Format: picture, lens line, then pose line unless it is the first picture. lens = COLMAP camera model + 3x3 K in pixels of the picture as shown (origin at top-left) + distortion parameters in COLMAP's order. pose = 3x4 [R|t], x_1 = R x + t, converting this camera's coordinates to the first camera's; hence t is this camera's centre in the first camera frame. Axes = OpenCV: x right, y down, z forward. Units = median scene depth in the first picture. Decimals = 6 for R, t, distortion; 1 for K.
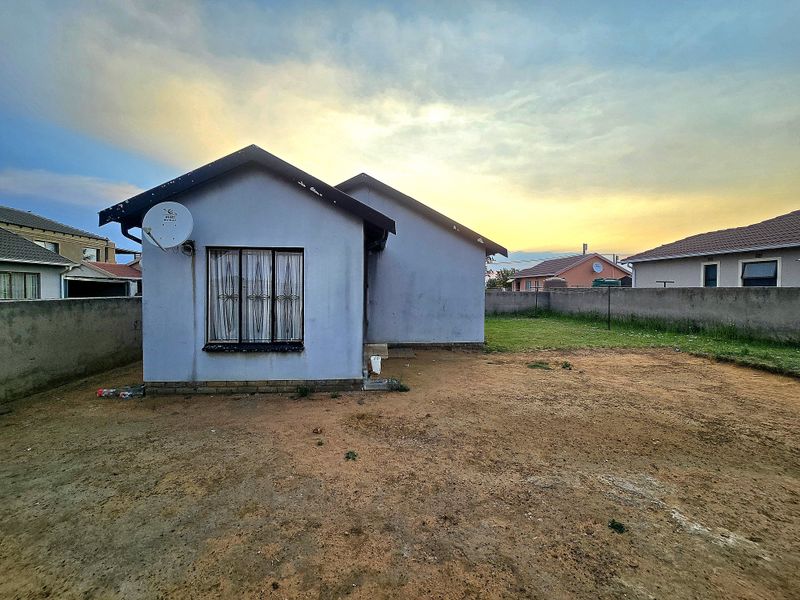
lens RADIAL K [[322.2, 0, 399.6], [0, 322.2, 300.7], [0, 0, 1]] dist [0.006907, 0.002072]
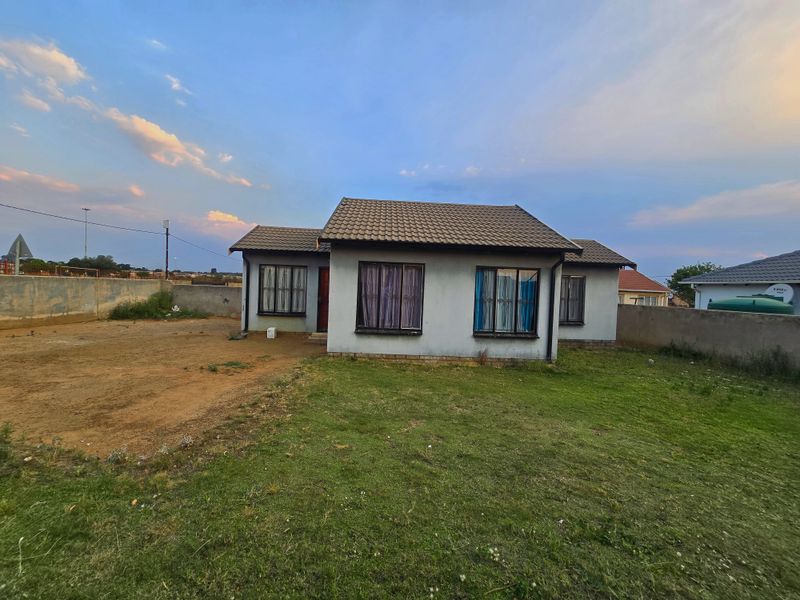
lens RADIAL K [[322.2, 0, 403.8], [0, 322.2, 298.3], [0, 0, 1]] dist [0.006907, 0.002072]
pose [[-0.043689, 0.032128, -0.998528, 1.482534], [-0.059385, 0.997632, 0.034698, -0.071161], [0.997279, 0.060813, -0.041678, 1.661968]]
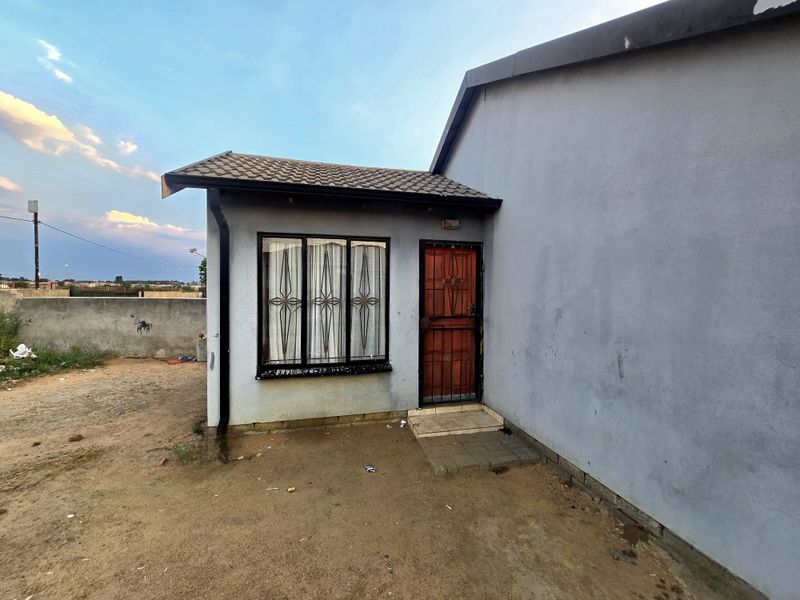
lens RADIAL K [[322.2, 0, 396.7], [0, 322.2, 300.8], [0, 0, 1]] dist [0.006907, 0.002072]
pose [[0.131790, 0.033597, -0.990708, 0.489642], [-0.022581, 0.999268, 0.030884, -0.046311], [0.991020, 0.018301, 0.132452, 1.031765]]
